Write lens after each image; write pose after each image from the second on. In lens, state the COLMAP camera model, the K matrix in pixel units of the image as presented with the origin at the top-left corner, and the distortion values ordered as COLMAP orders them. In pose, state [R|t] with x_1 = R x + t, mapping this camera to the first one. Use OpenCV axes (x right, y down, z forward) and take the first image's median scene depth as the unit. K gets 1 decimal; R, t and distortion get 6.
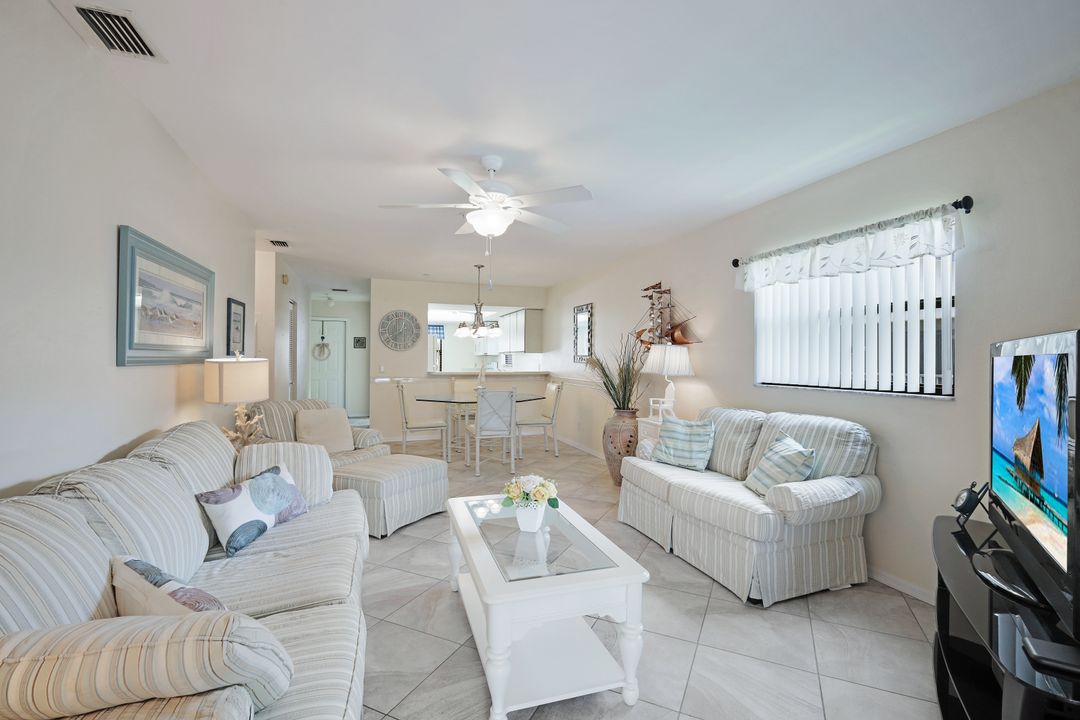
lens RADIAL K [[490.5, 0, 536.6], [0, 490.5, 356.7], [0, 0, 1]] dist [0.001230, 0.000059]
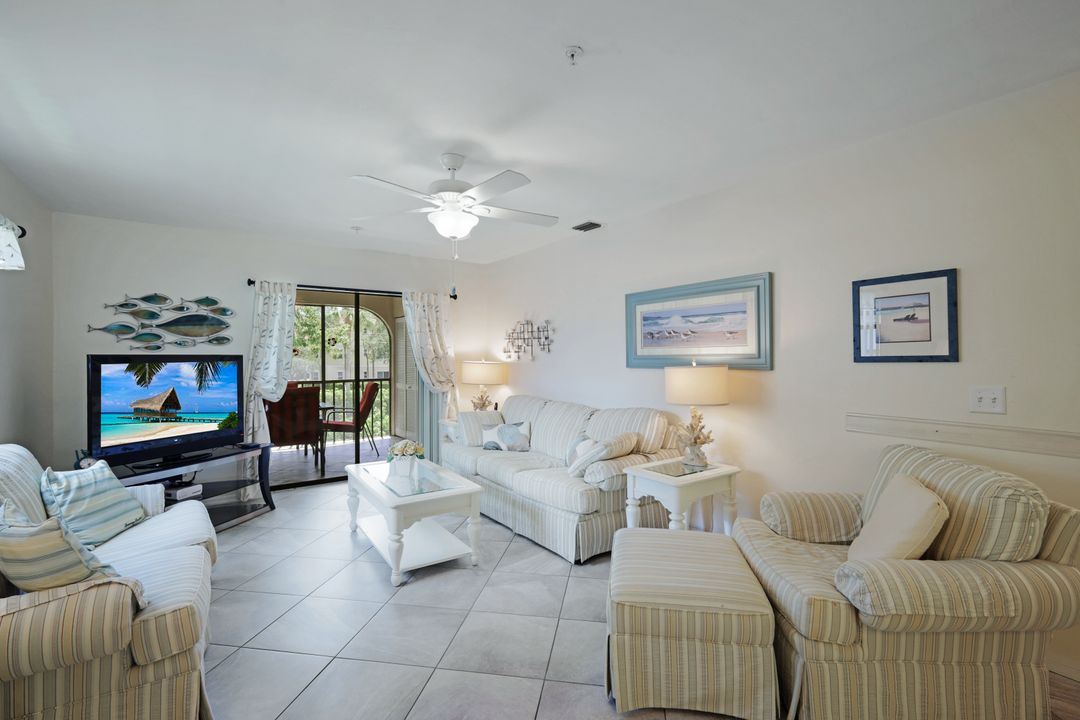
lens RADIAL K [[485.8, 0, 547.7], [0, 485.8, 356.3], [0, 0, 1]] dist [-0.000946, 0.000239]
pose [[-0.954754, -0.002185, -0.297389, 0.010091], [0.000320, 0.999965, -0.008373, -0.004071], [0.297397, -0.008089, -0.954720, 1.200882]]
